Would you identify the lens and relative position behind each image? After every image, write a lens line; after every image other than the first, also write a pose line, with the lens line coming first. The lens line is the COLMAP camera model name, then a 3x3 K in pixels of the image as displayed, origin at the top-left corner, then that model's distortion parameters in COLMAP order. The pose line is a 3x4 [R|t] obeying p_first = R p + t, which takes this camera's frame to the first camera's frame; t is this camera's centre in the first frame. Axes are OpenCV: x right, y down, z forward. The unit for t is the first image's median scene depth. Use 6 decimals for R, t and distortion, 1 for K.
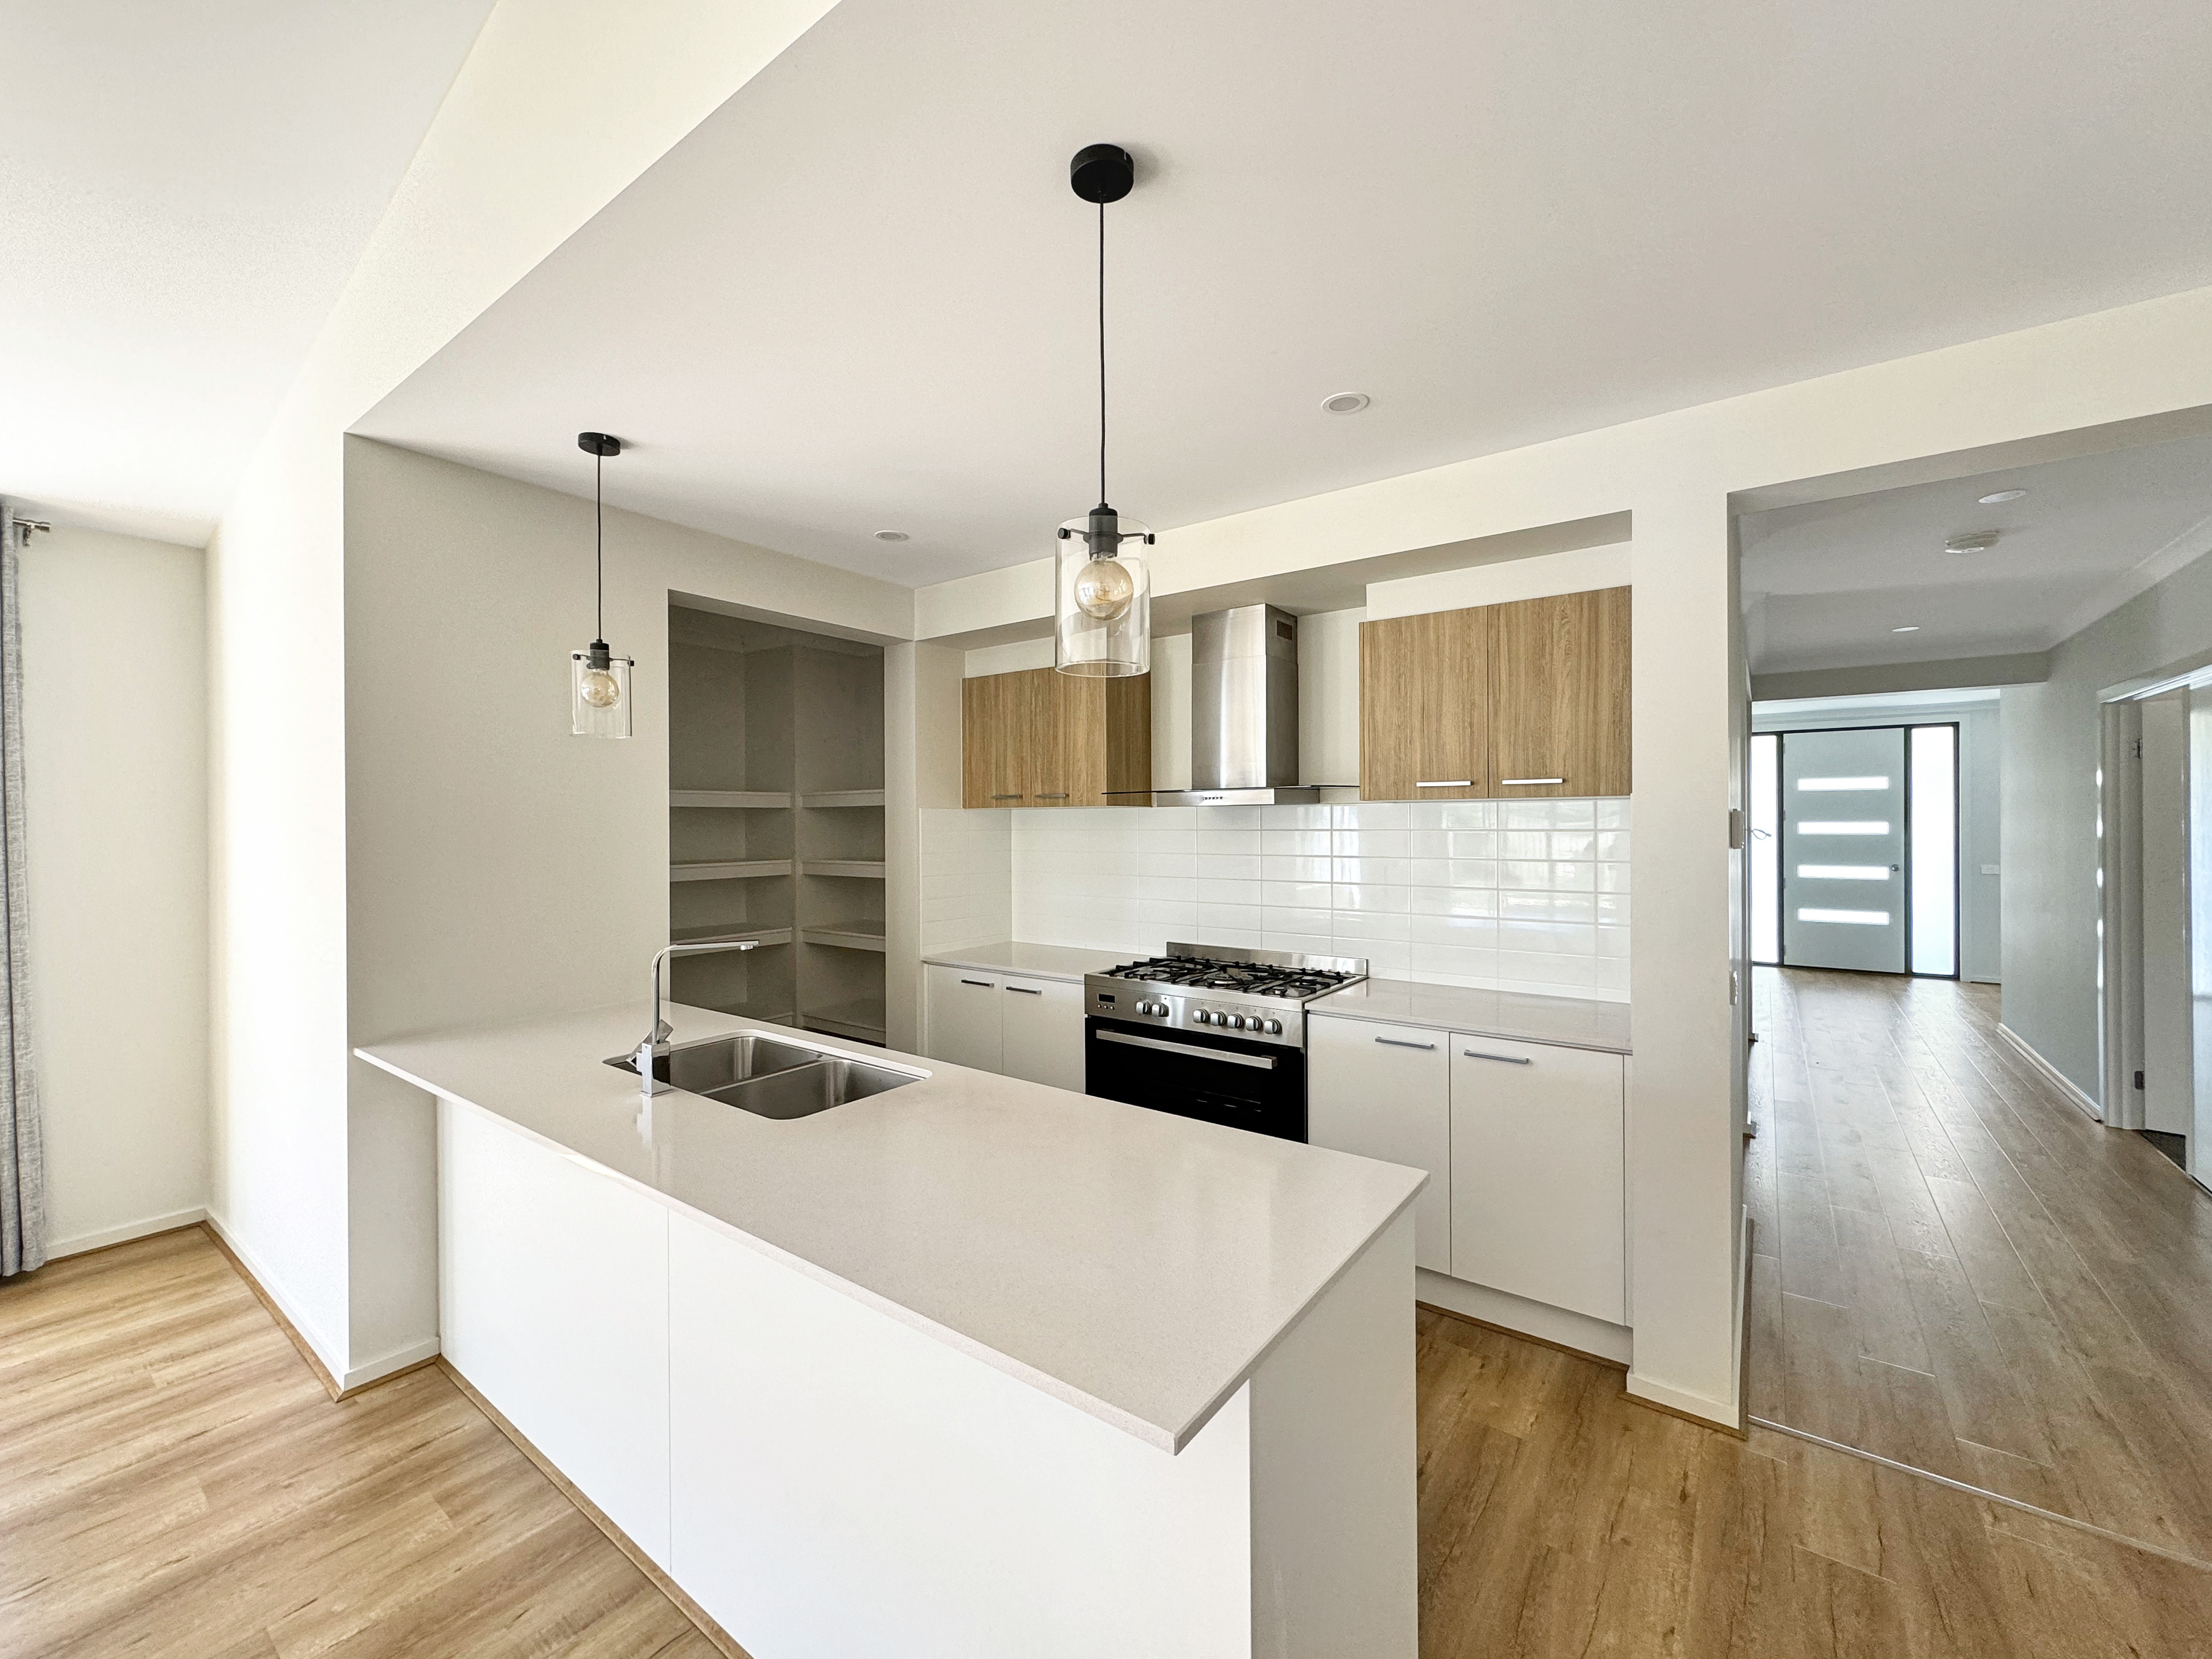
lens RADIAL K [[897.3, 0, 1107.7], [0, 897.3, 826.4], [0, 0, 1]] dist [-0.000046, -0.000021]
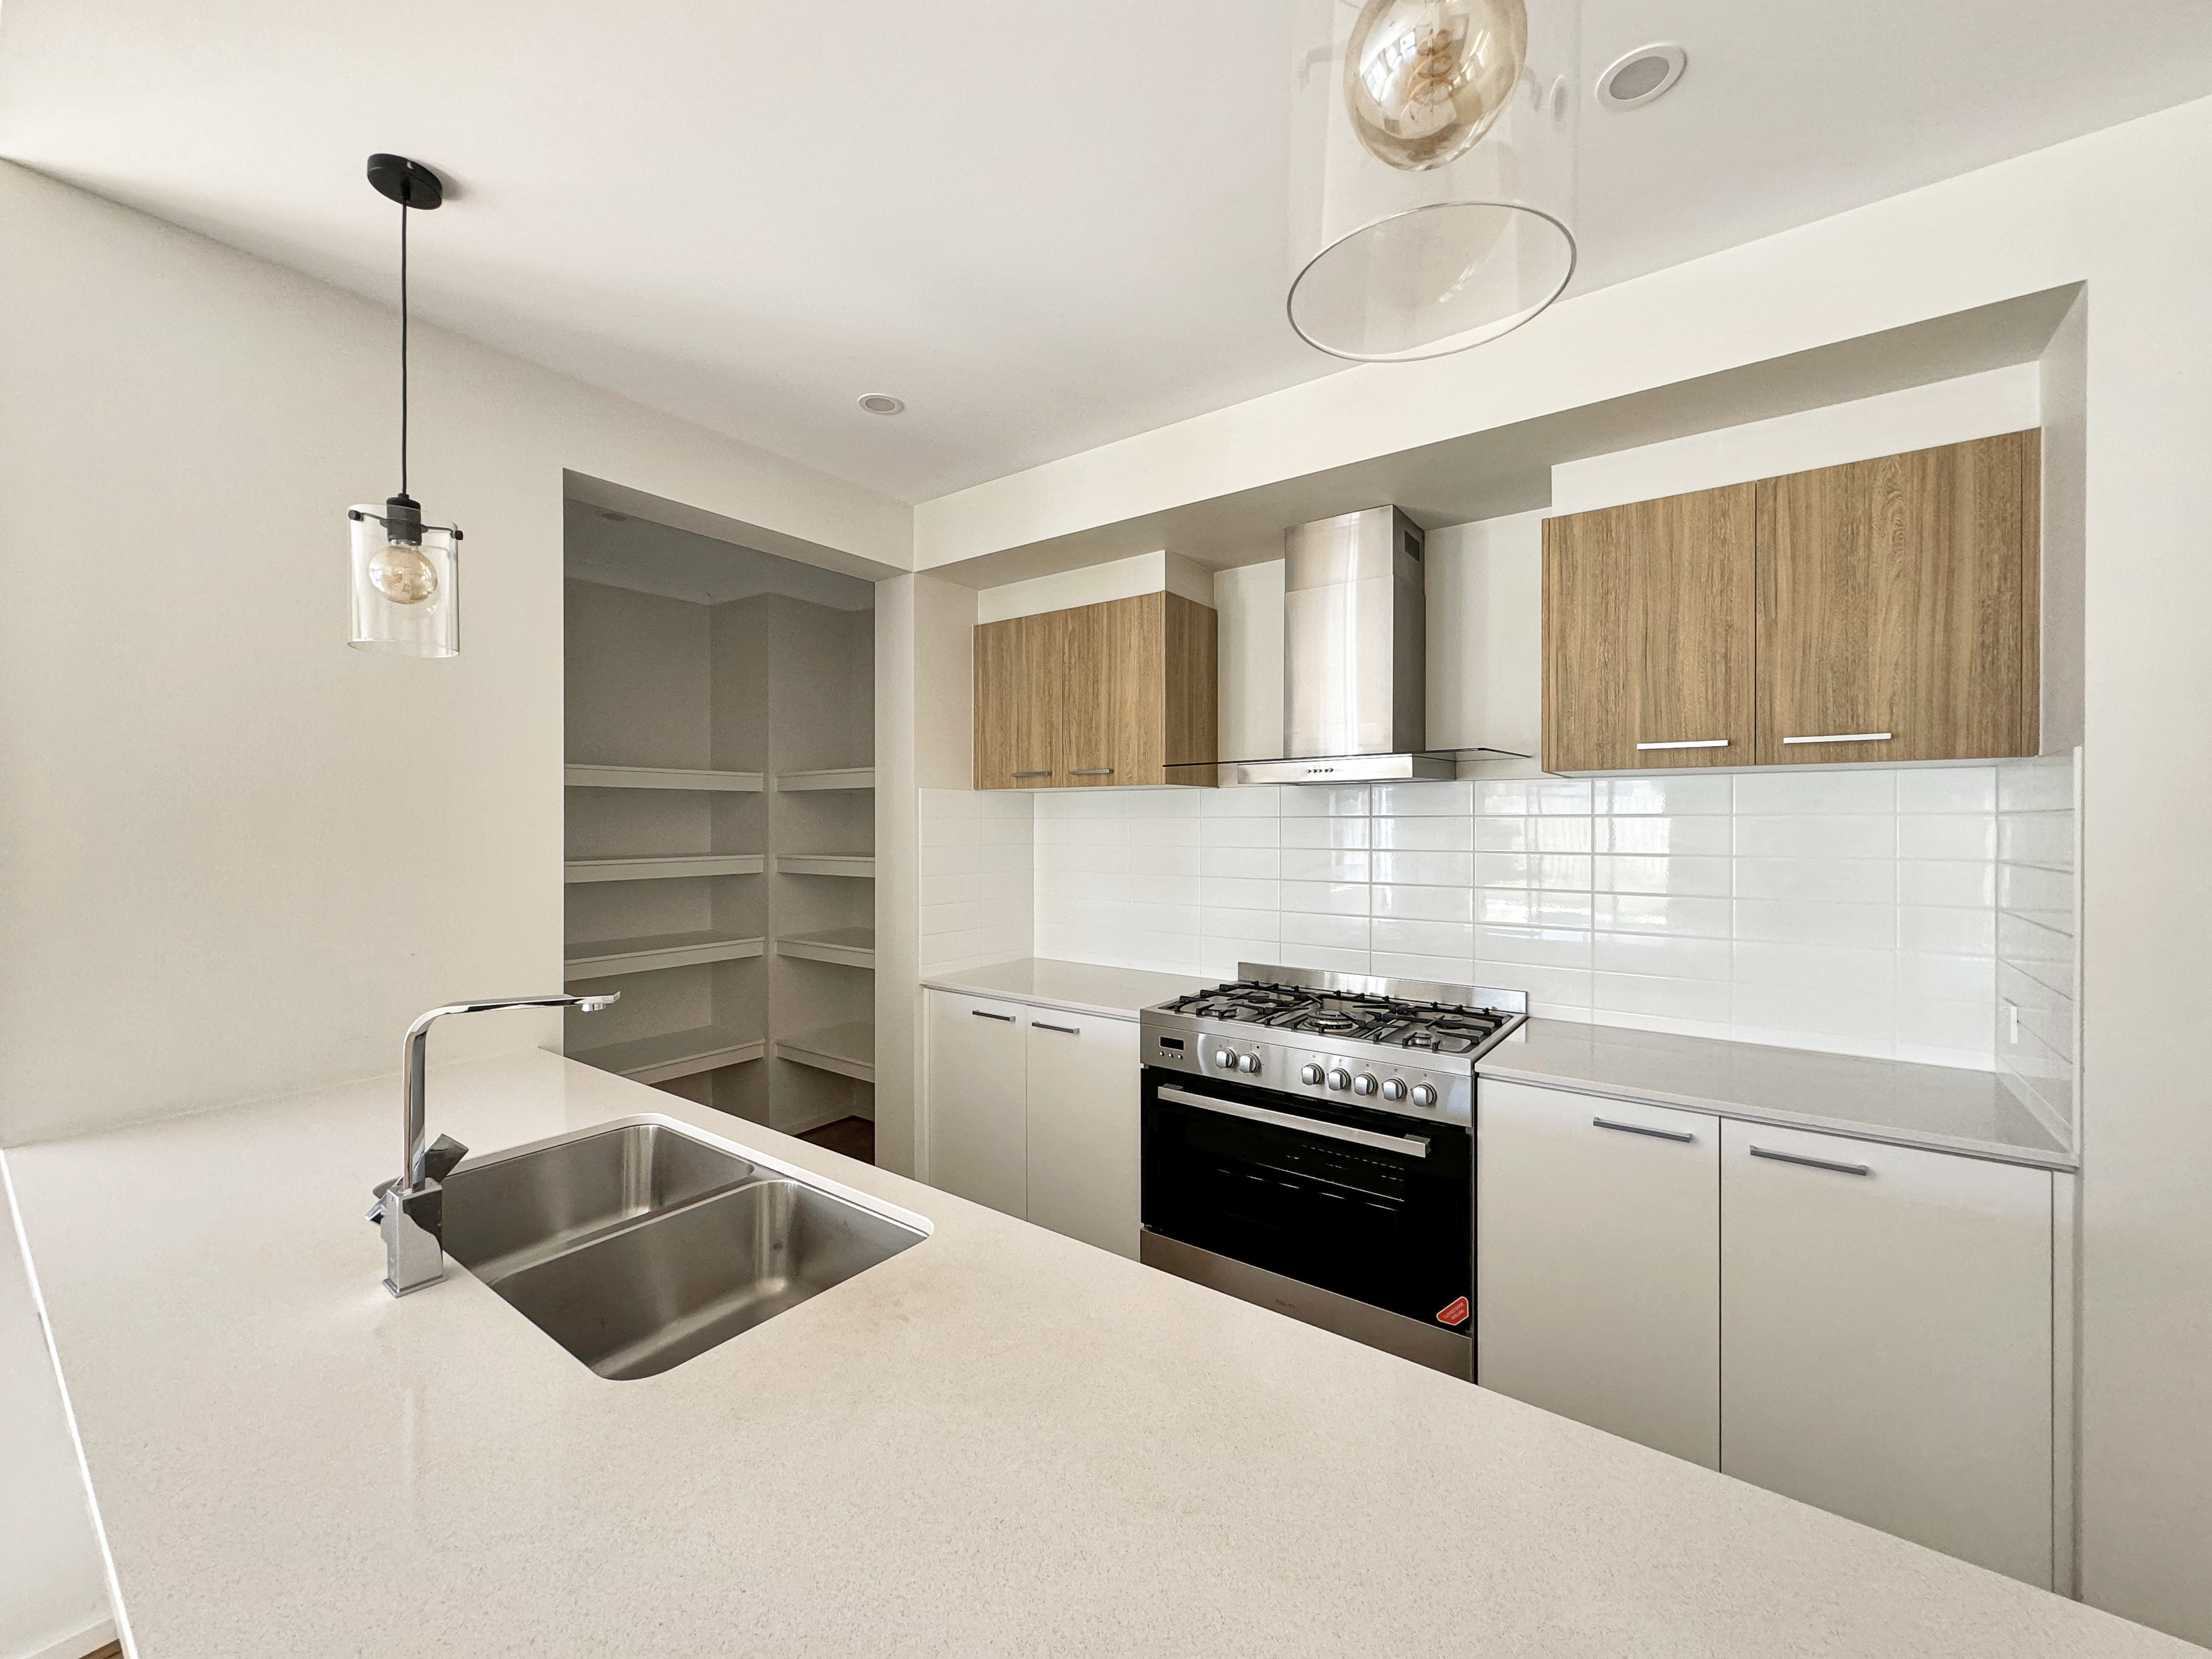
lens RADIAL K [[897.3, 0, 1104.2], [0, 897.3, 832.5], [0, 0, 1]] dist [-0.000046, -0.000021]
pose [[0.999958, 0.005899, -0.007057, -0.051699], [-0.005858, 0.999966, 0.005859, 0.015271], [0.007091, -0.005817, 0.999958, 0.265635]]
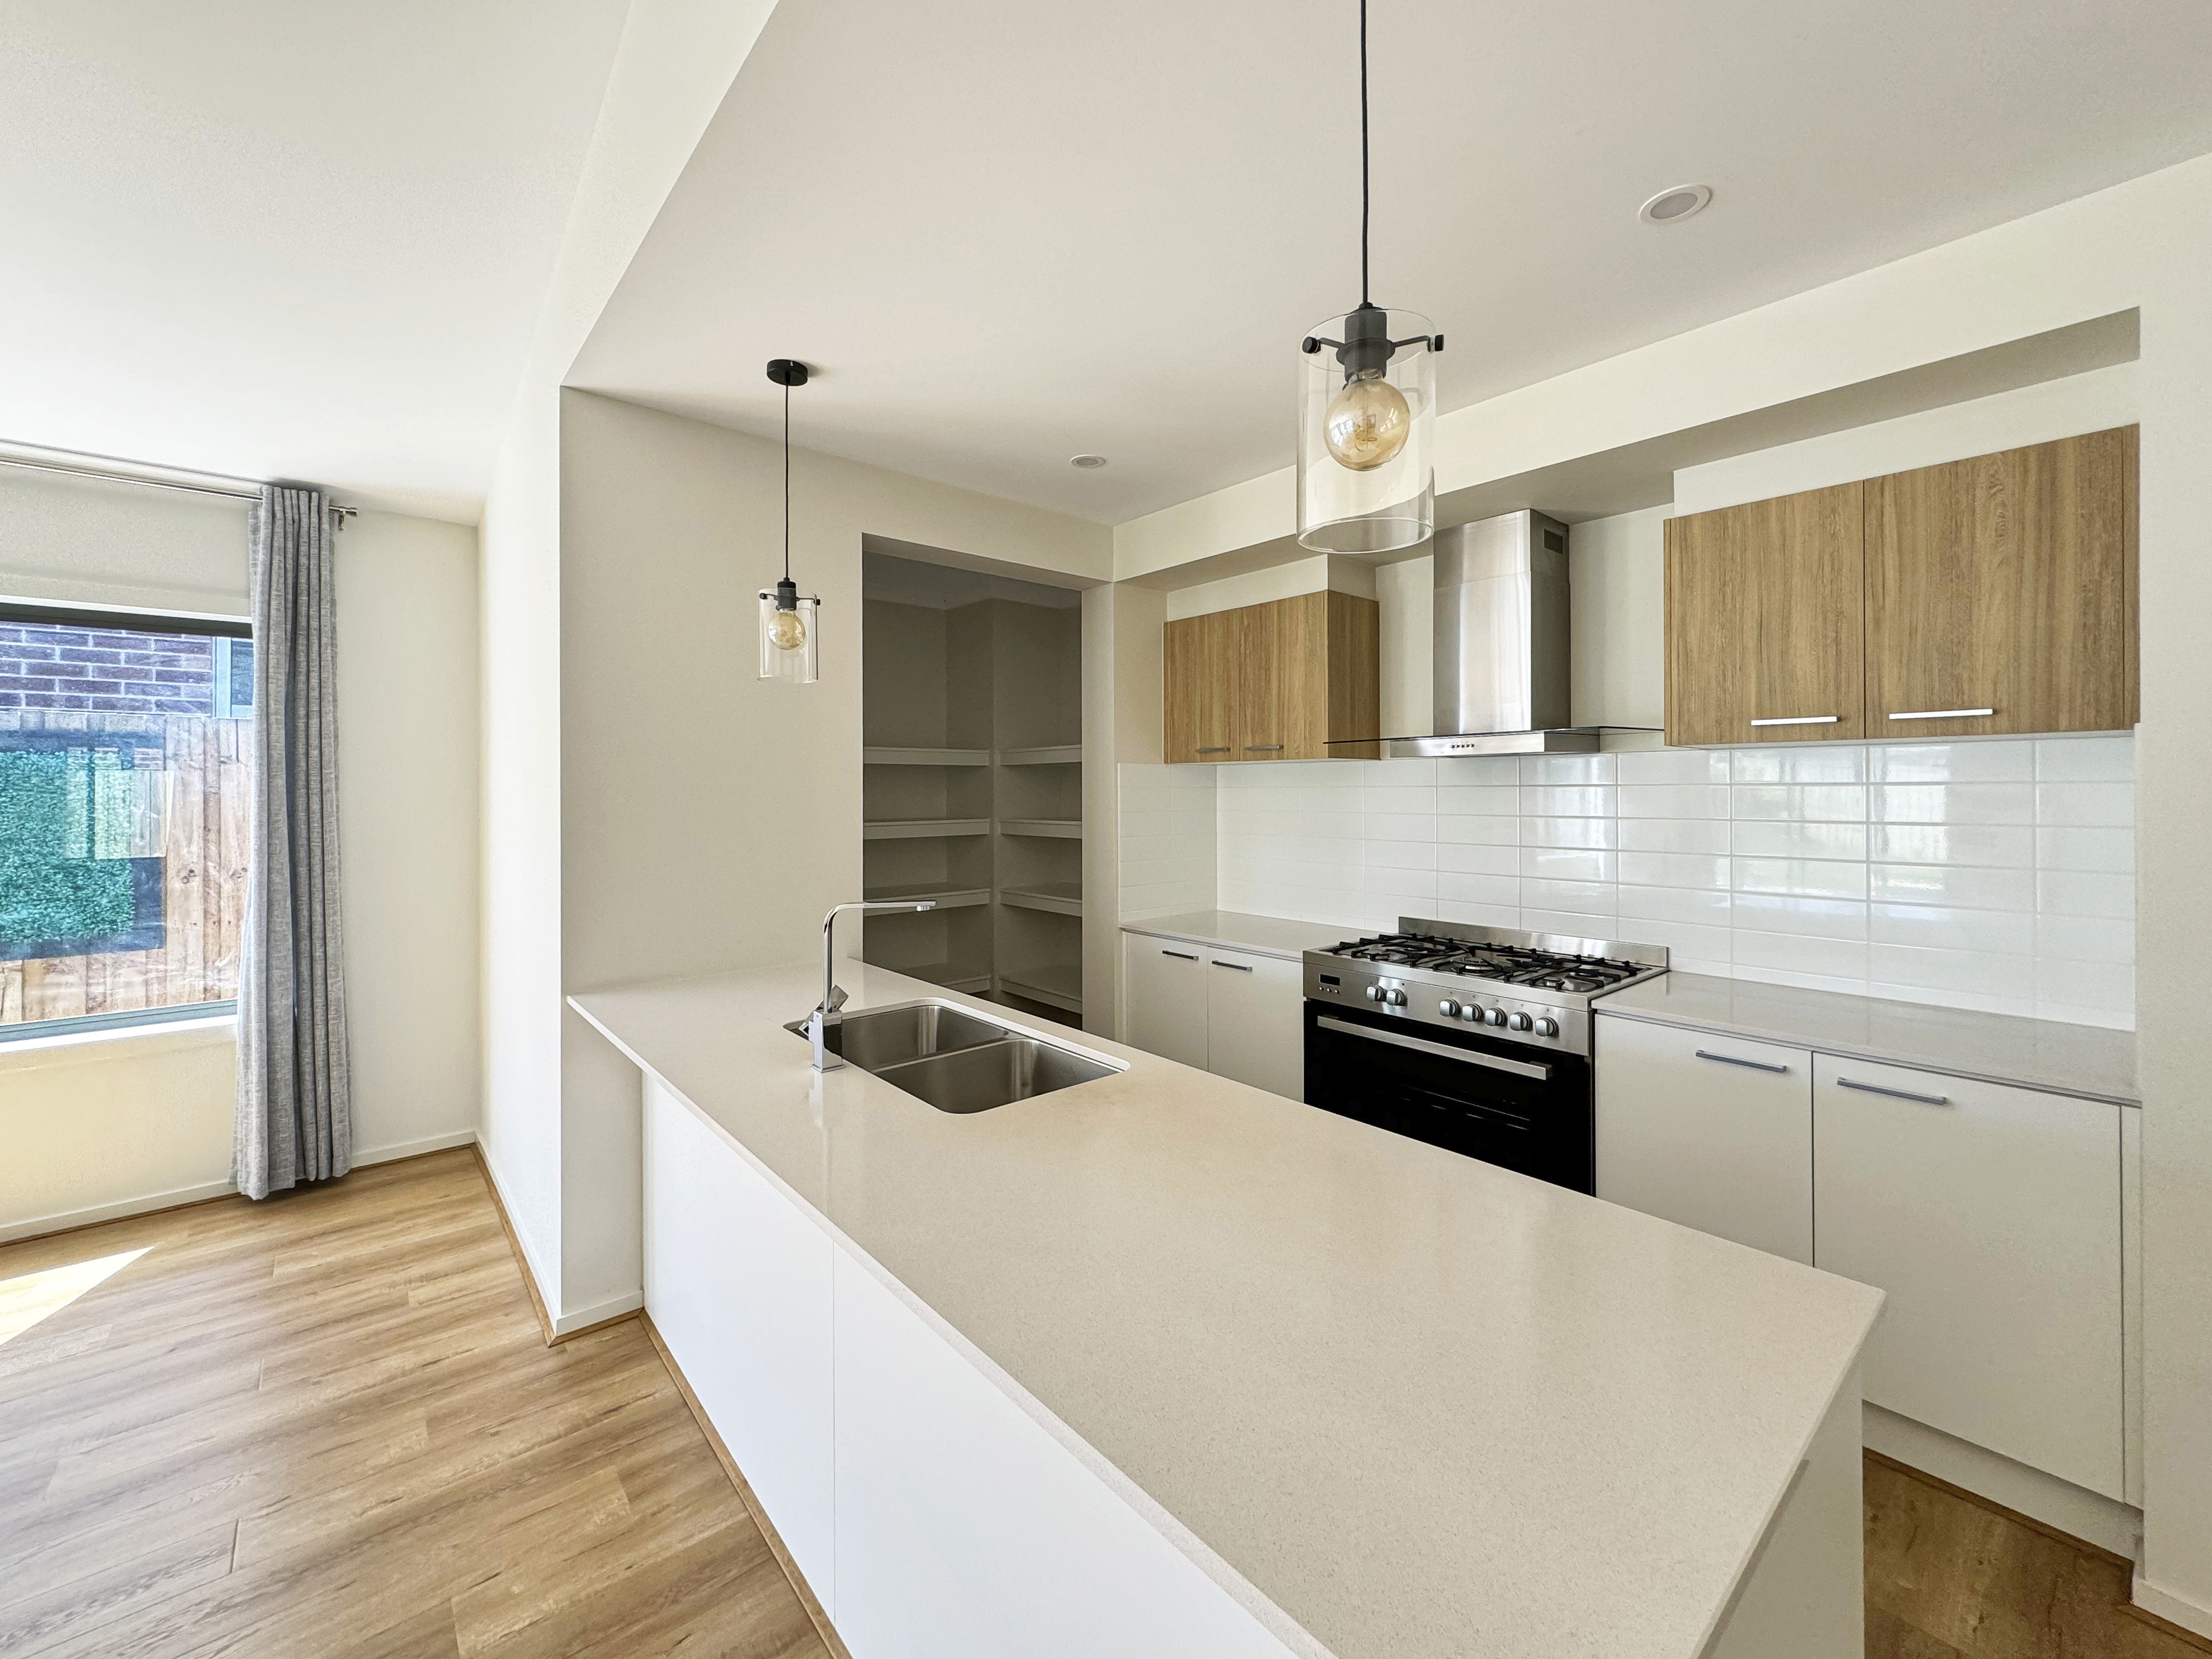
lens RADIAL K [[897.3, 0, 1104.1], [0, 897.3, 790.2], [0, 0, 1]] dist [-0.000046, -0.000021]
pose [[0.974829, 0.002326, -0.222941, -0.020722], [-0.002929, 0.999993, -0.002374, 0.012422], [0.222934, 0.002967, 0.974829, 0.112932]]
